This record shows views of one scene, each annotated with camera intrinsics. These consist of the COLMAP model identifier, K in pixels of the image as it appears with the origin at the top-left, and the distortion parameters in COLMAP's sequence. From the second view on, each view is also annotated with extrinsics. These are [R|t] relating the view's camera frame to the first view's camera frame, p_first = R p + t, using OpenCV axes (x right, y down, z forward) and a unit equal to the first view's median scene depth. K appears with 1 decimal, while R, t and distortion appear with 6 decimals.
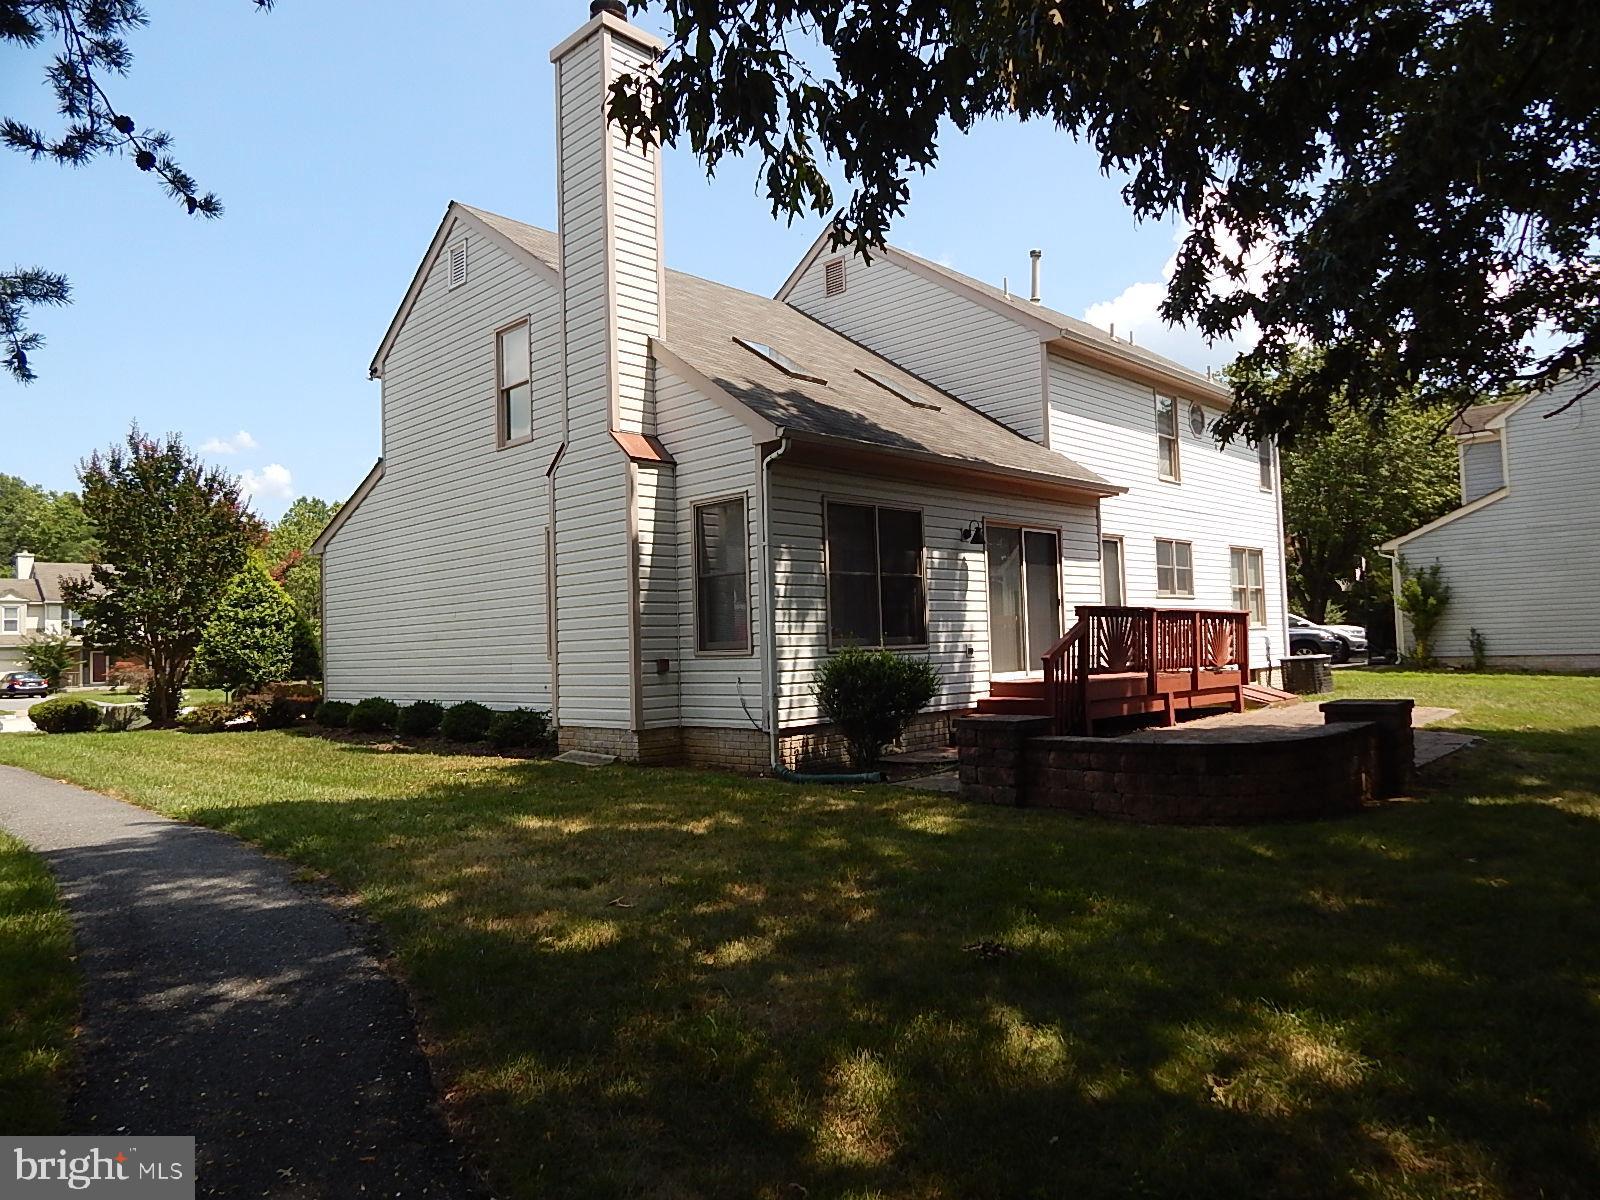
lens RADIAL K [[1059.2, 0, 800.0], [0, 1059.2, 600.0], [0, 0, 1]] dist [0.002365, 0.001043]
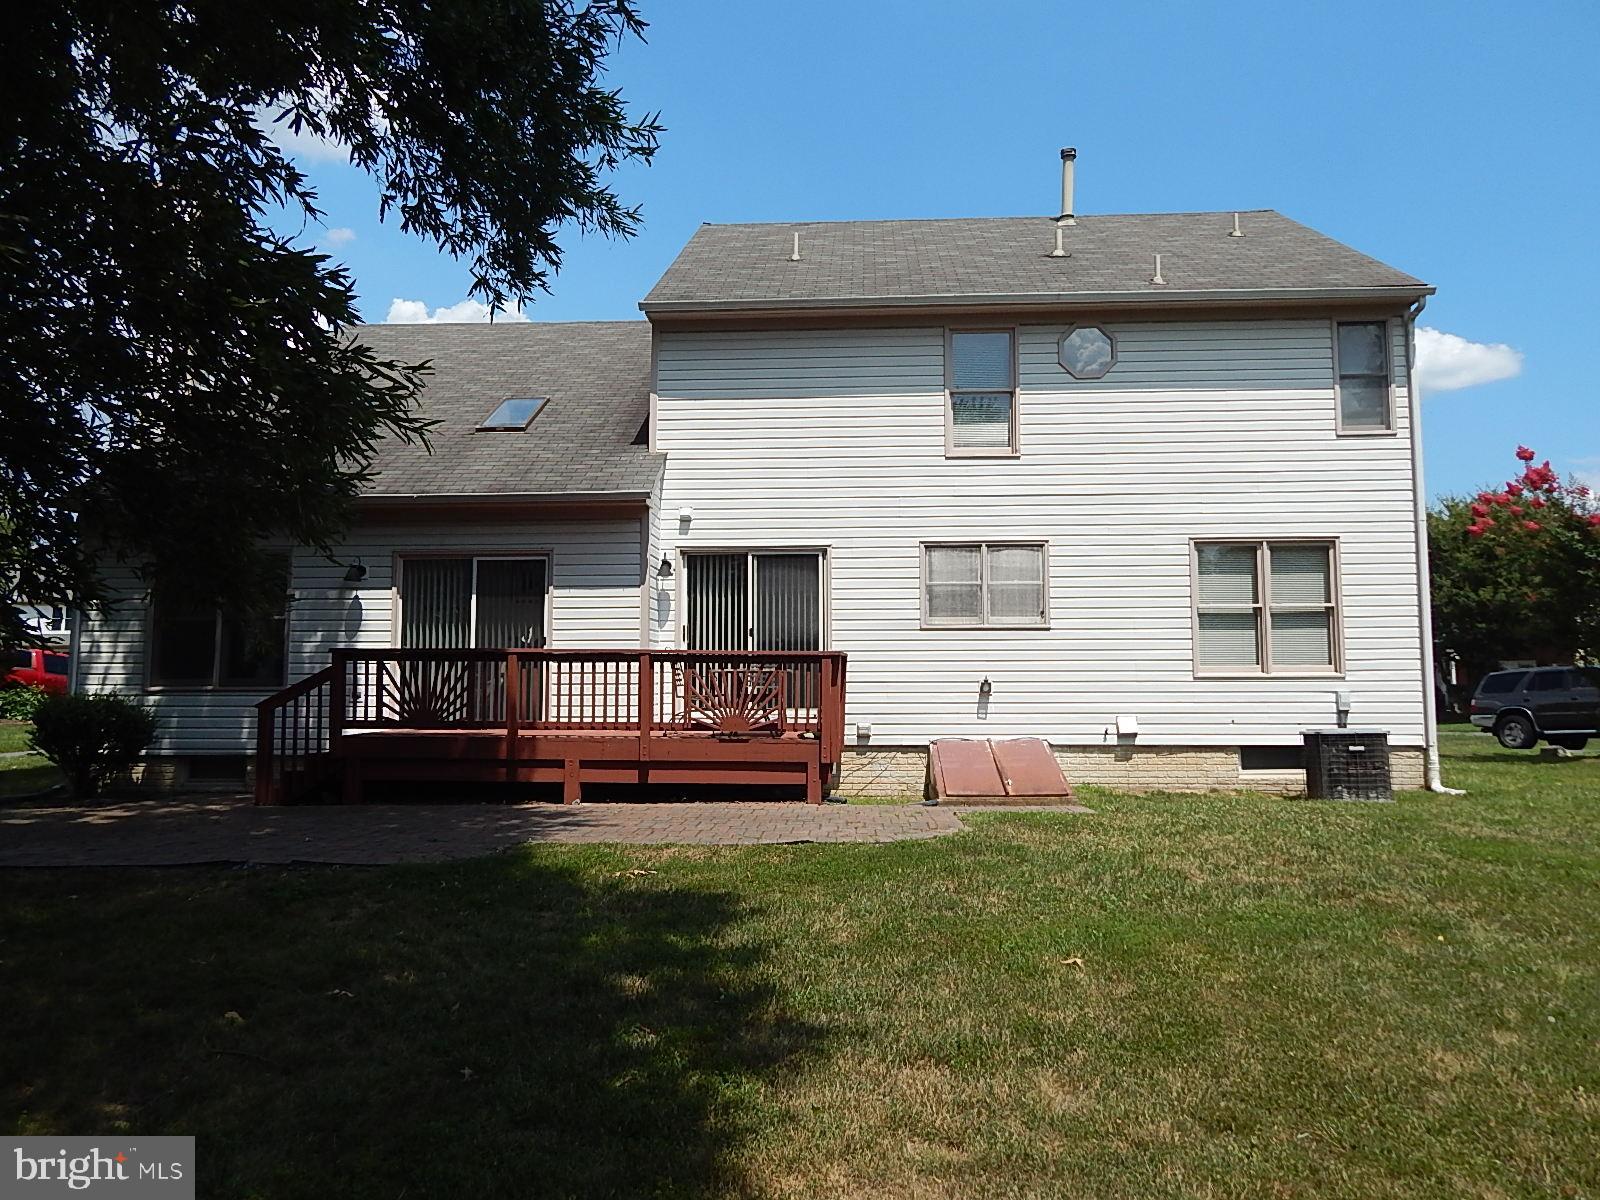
lens RADIAL K [[1059.2, 0, 800.0], [0, 1059.2, 600.0], [0, 0, 1]] dist [0.002365, 0.001043]
pose [[0.659960, -0.031125, -0.750656, 1.122788], [0.014320, 0.999481, -0.028853, -0.003375], [0.751165, 0.008293, 0.660063, 0.674156]]
